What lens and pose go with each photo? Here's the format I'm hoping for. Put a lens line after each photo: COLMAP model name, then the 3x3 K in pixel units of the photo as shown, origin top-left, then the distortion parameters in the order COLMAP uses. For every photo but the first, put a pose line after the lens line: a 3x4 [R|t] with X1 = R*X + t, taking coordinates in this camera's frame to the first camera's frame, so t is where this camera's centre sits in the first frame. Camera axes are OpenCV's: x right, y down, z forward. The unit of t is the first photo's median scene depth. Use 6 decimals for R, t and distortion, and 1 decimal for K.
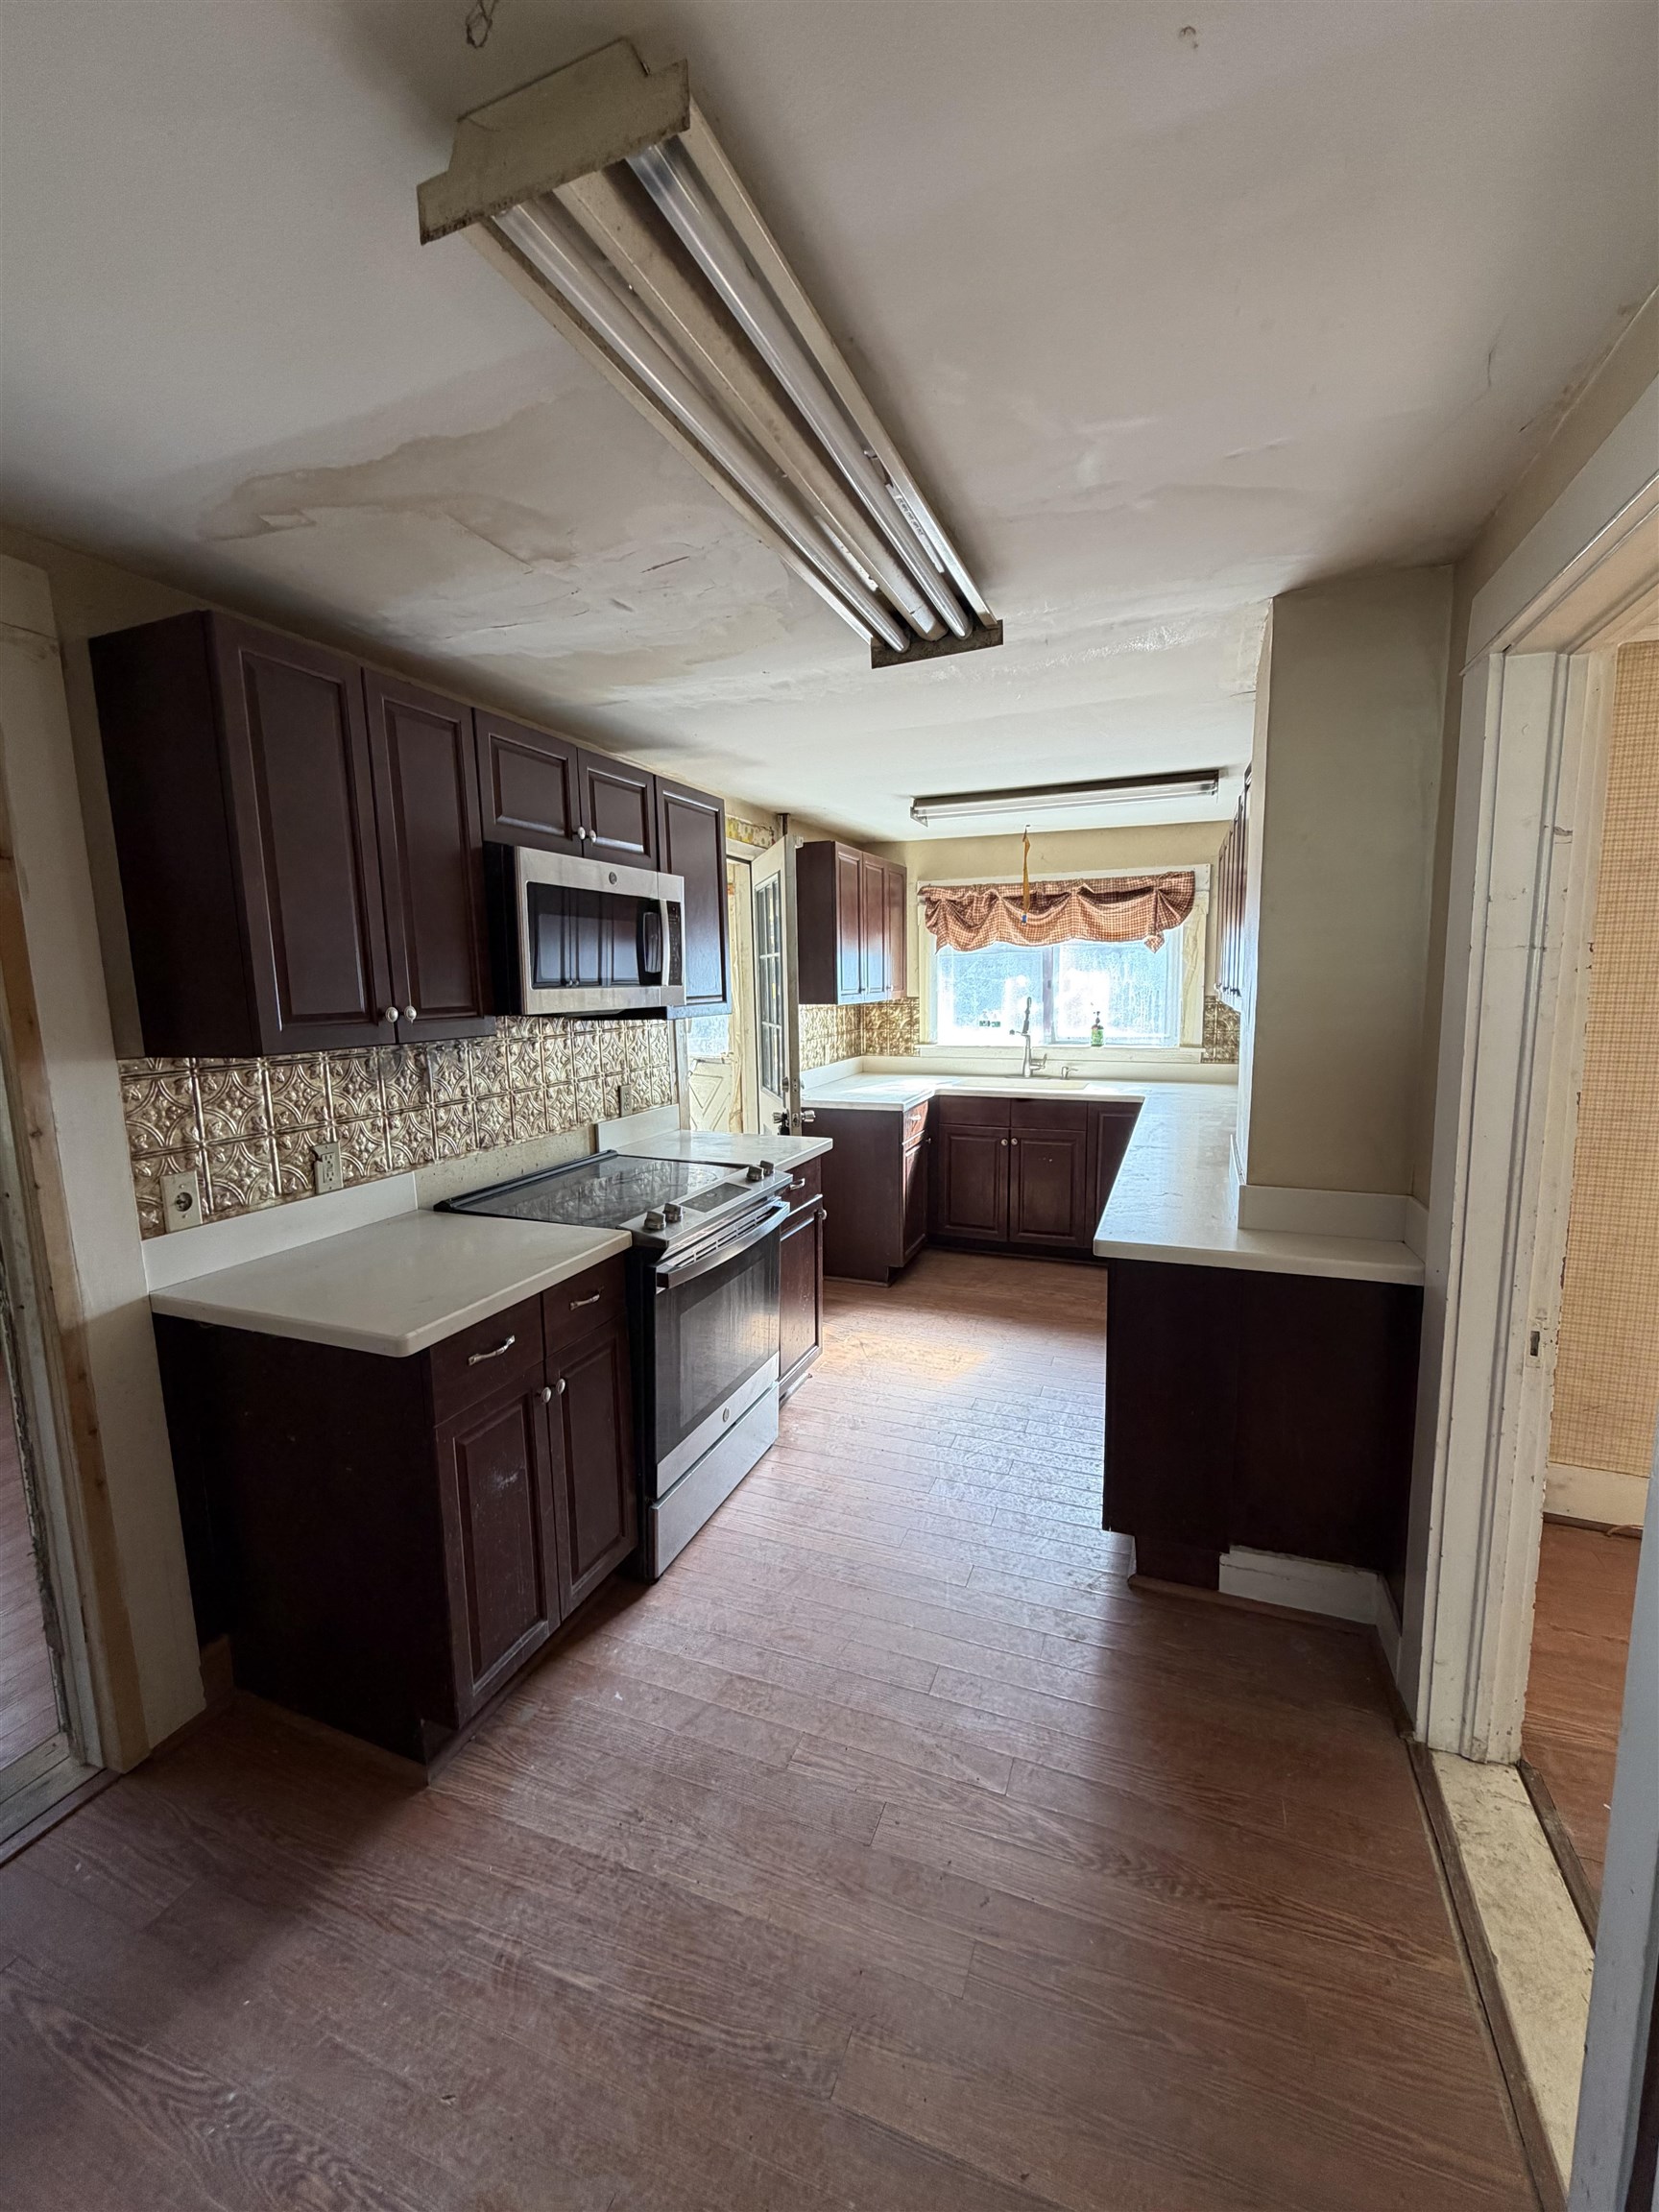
lens RADIAL K [[906.1, 0, 832.7], [0, 906.1, 1105.6], [0, 0, 1]] dist [-0.001699, -0.000073]
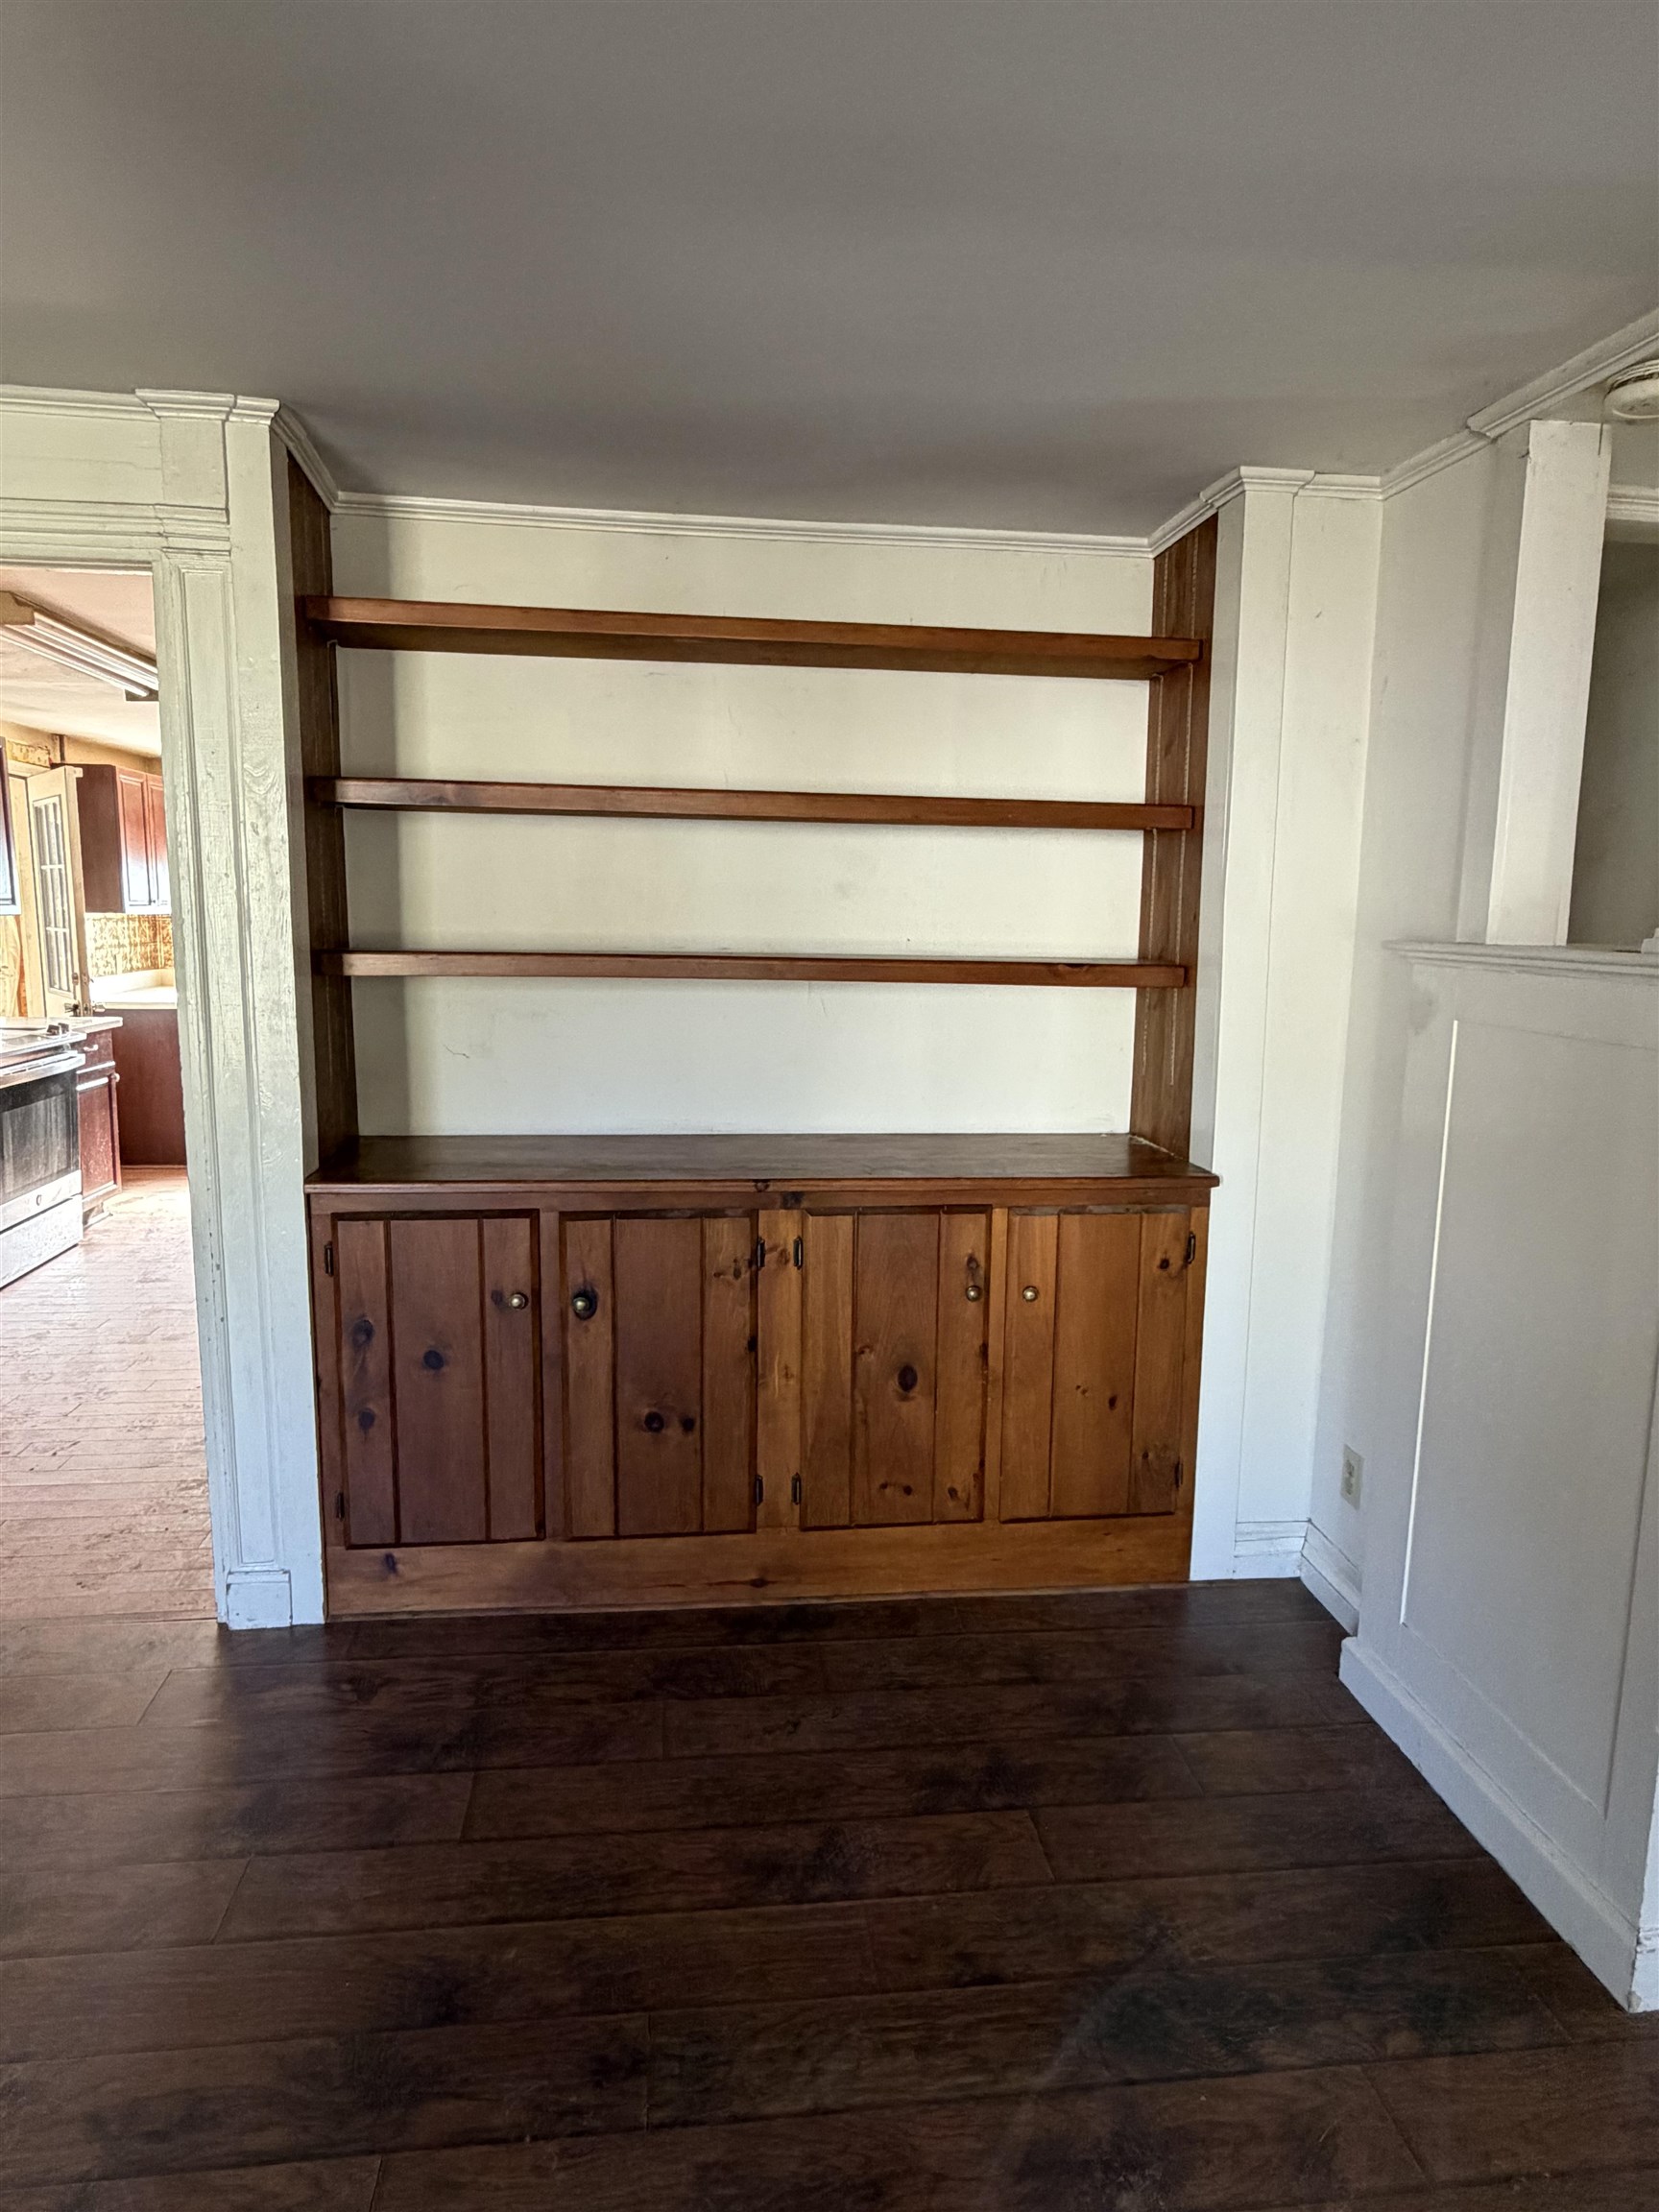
lens RADIAL K [[1270.6, 0, 828.8], [0, 1270.6, 1093.7], [0, 0, 1]] dist [-0.000756, -0.000914]
pose [[0.881910, -0.043017, 0.469452, 0.025773], [0.040401, 0.999061, 0.015650, 0.120956], [-0.469684, 0.005165, 0.882819, -0.781929]]
